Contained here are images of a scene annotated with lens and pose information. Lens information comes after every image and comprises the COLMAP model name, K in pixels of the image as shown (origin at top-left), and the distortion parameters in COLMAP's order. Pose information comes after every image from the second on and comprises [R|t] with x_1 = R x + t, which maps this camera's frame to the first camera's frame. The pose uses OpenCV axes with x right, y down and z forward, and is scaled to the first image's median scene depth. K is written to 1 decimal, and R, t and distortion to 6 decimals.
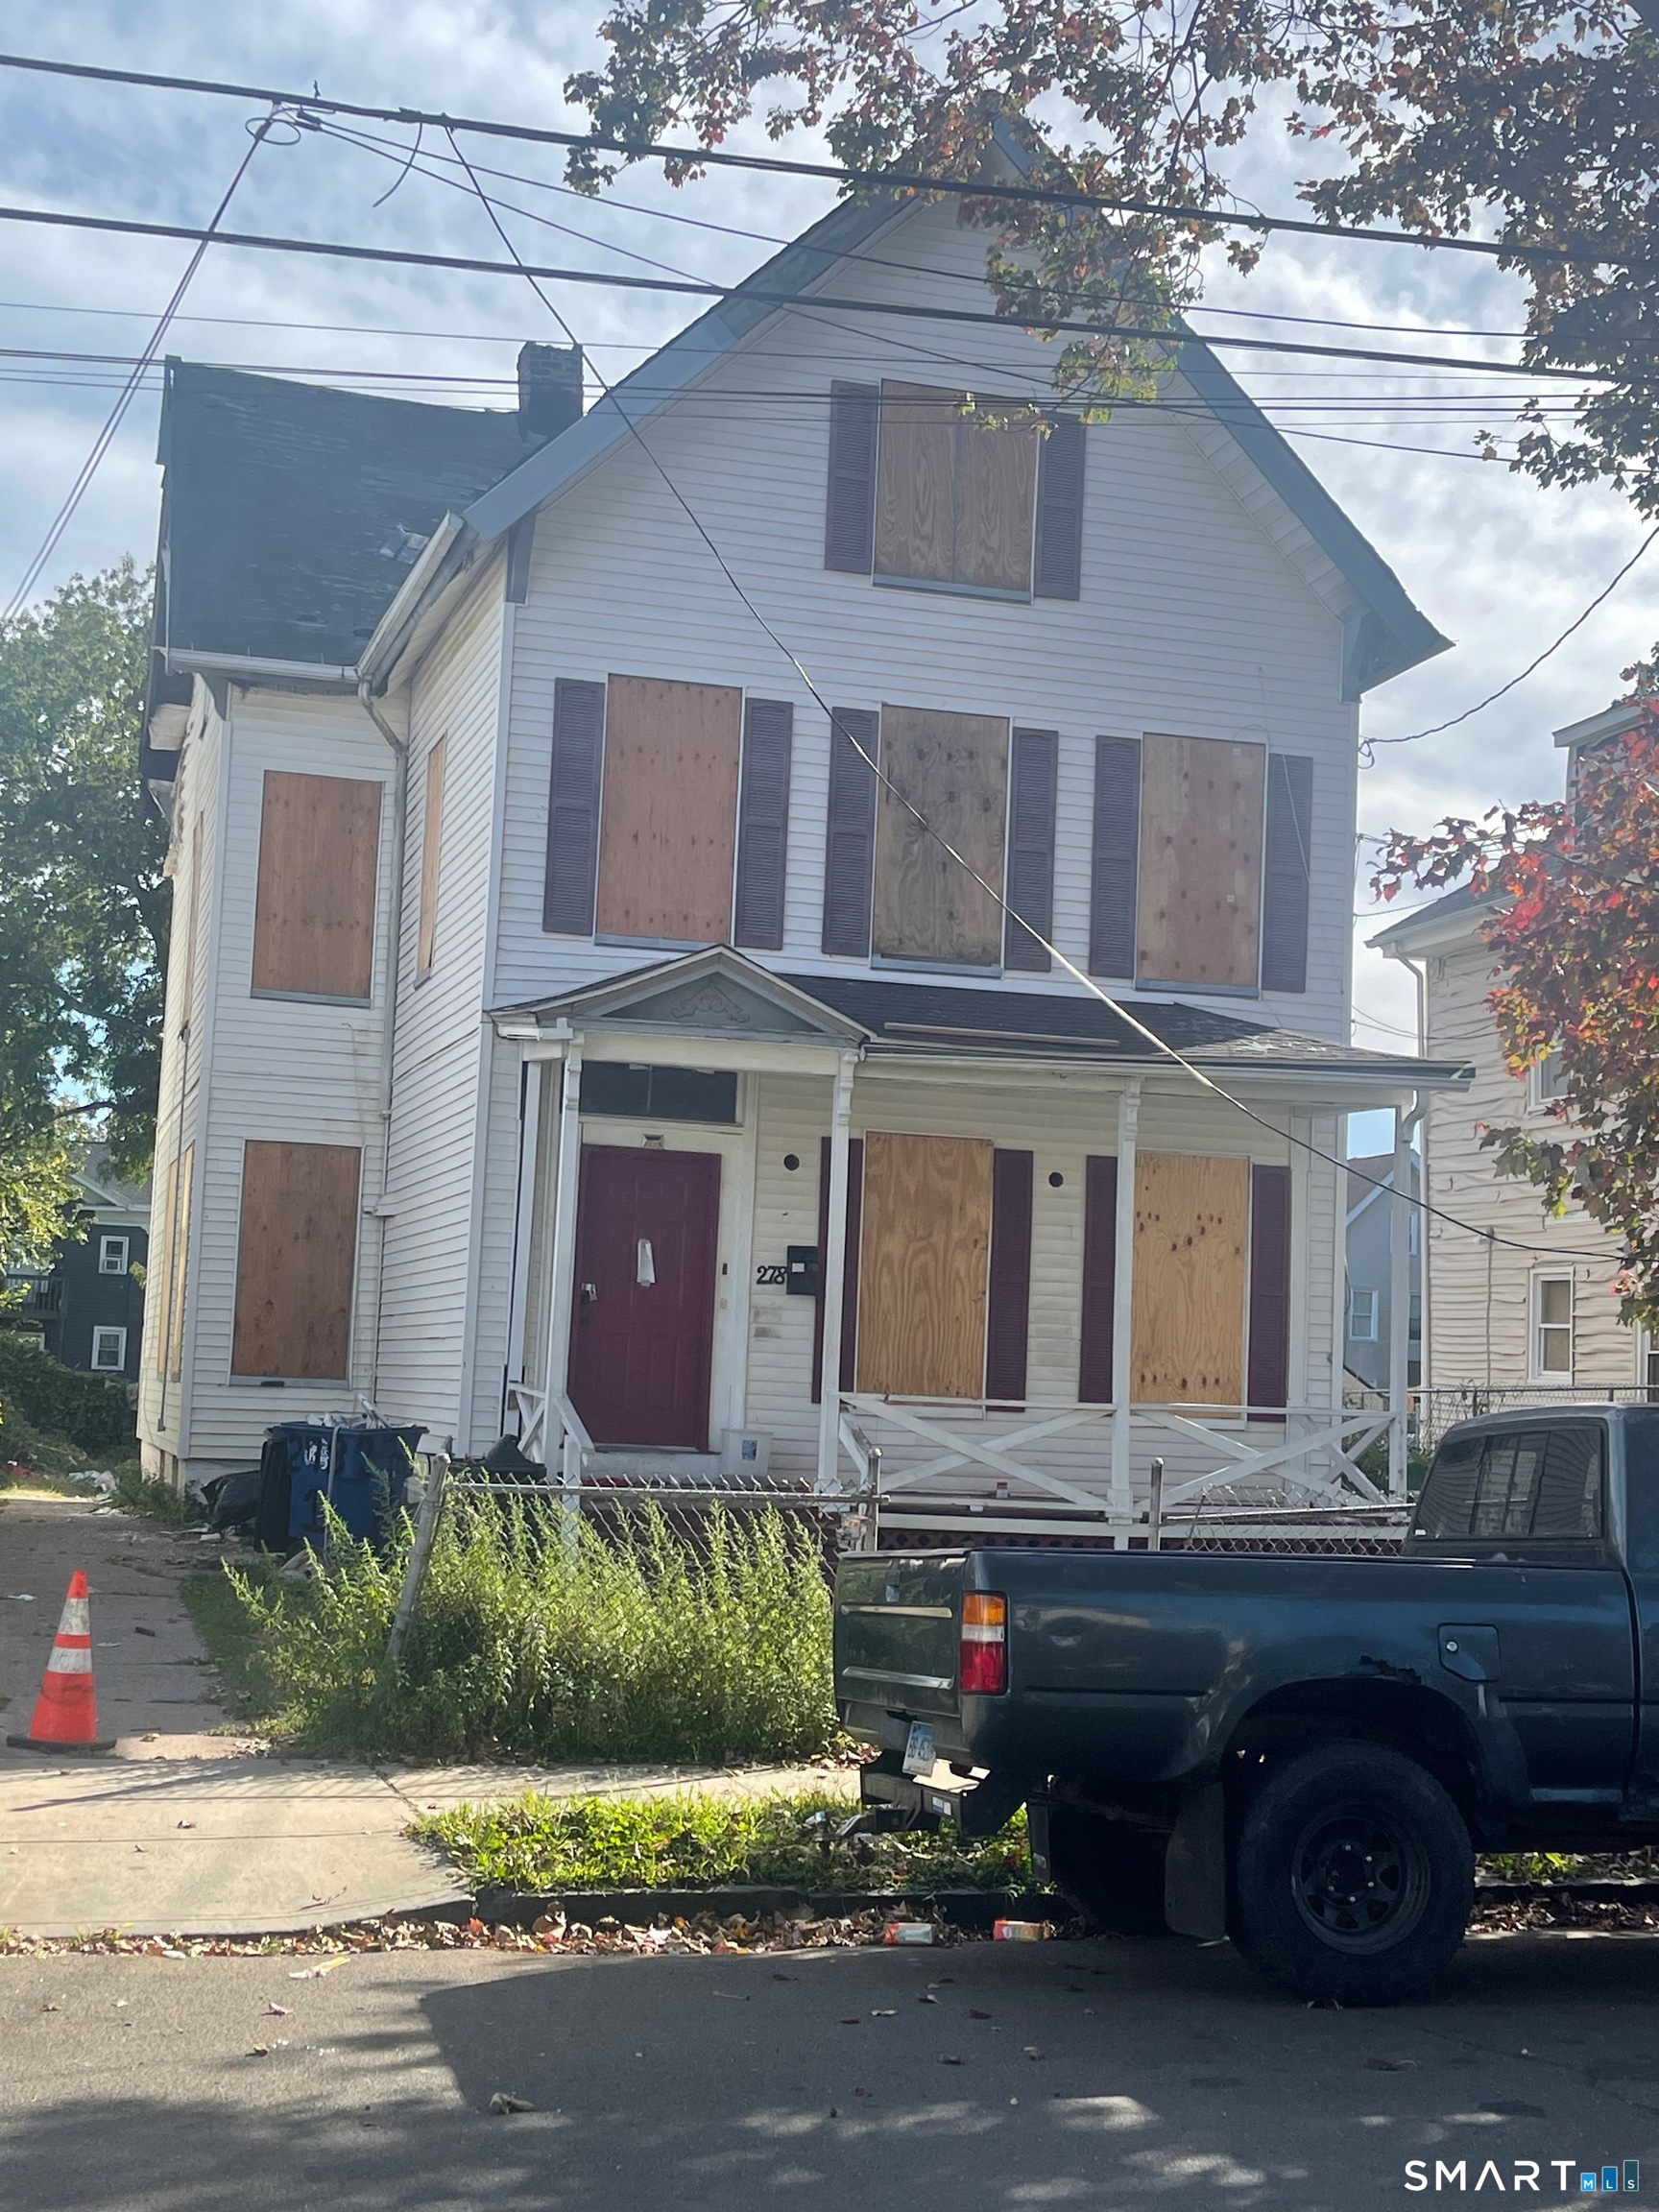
lens RADIAL K [[2895.3, 0, 829.1], [0, 2895.3, 1112.6], [0, 0, 1]] dist [0.067967, 0.000000]
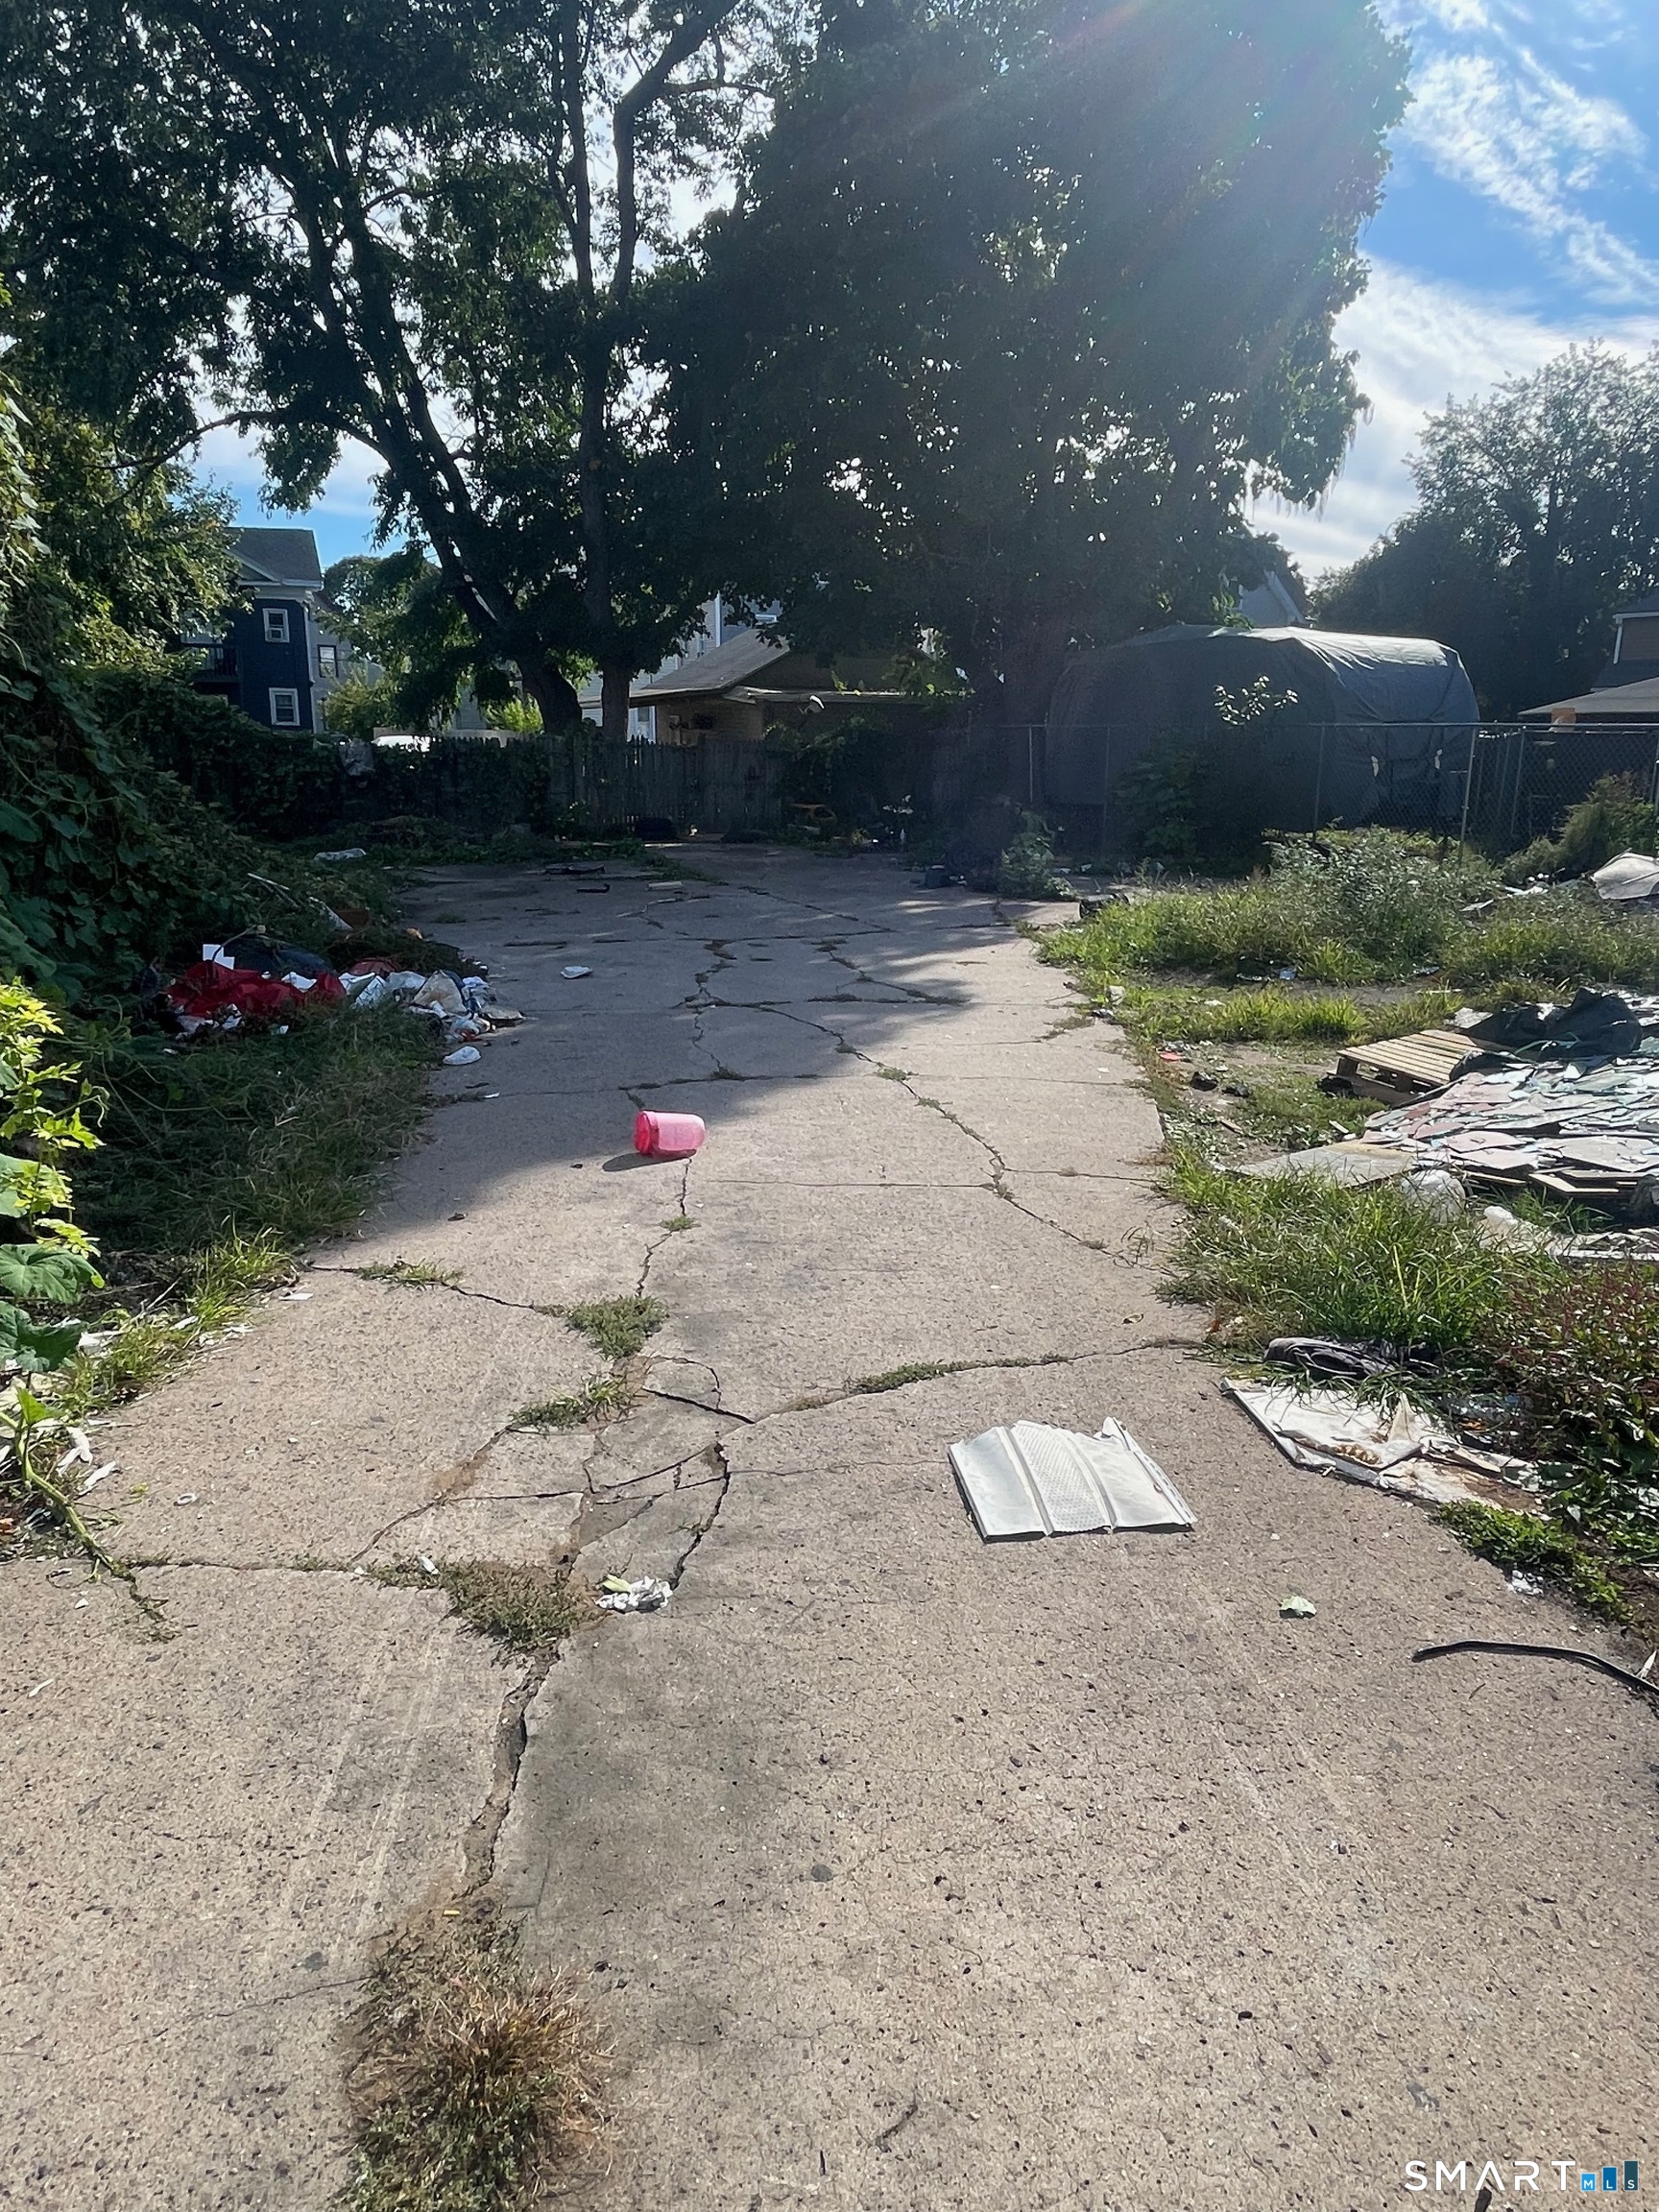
lens RADIAL K [[1406.8, 0, 822.2], [0, 1406.8, 1095.2], [0, 0, 1]] dist [0.012650, -0.001778]
pose [[0.991882, -0.059802, 0.112220, -0.357495], [0.017009, 0.936979, 0.348973, 0.111359], [-0.126017, -0.344231, 0.930390, 1.306099]]
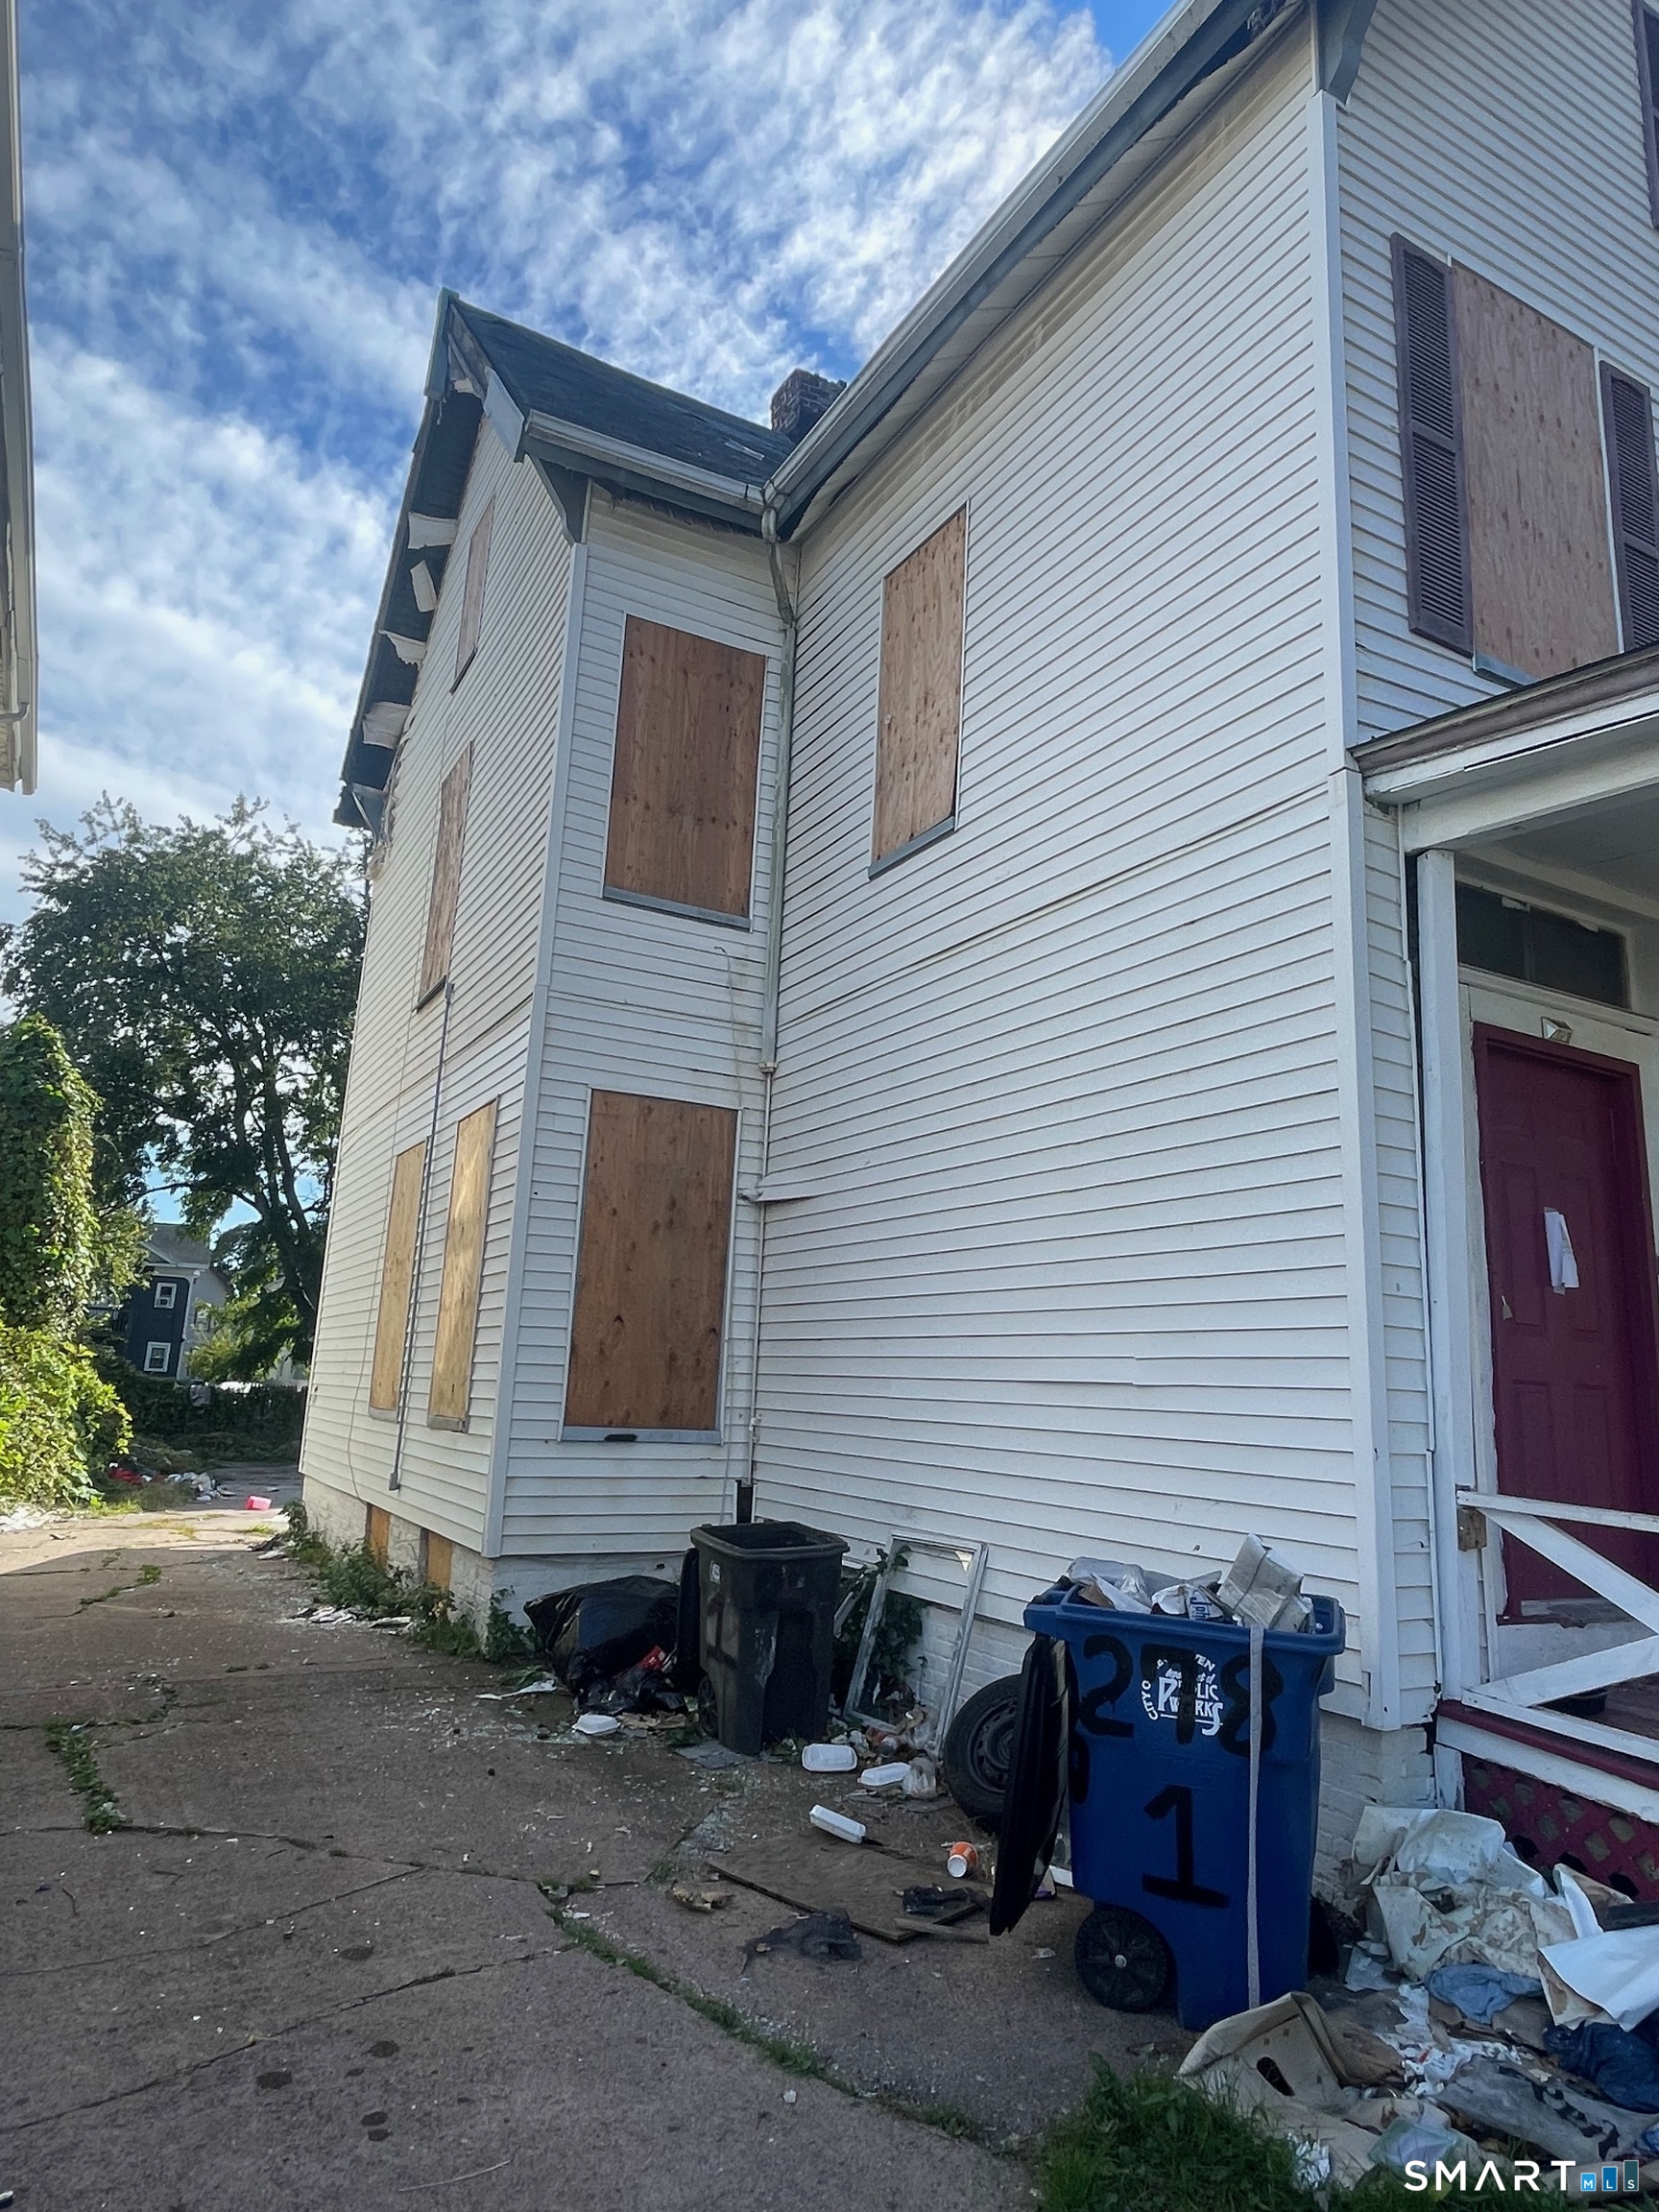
lens RADIAL K [[1406.8, 0, 838.1], [0, 1406.8, 1067.5], [0, 0, 1]] dist [0.012650, -0.001778]
pose [[0.976540, 0.048630, 0.209771, -0.213447], [-0.023011, 0.992154, -0.122882, 0.045188], [-0.214101, 0.115172, 0.969998, 0.645310]]
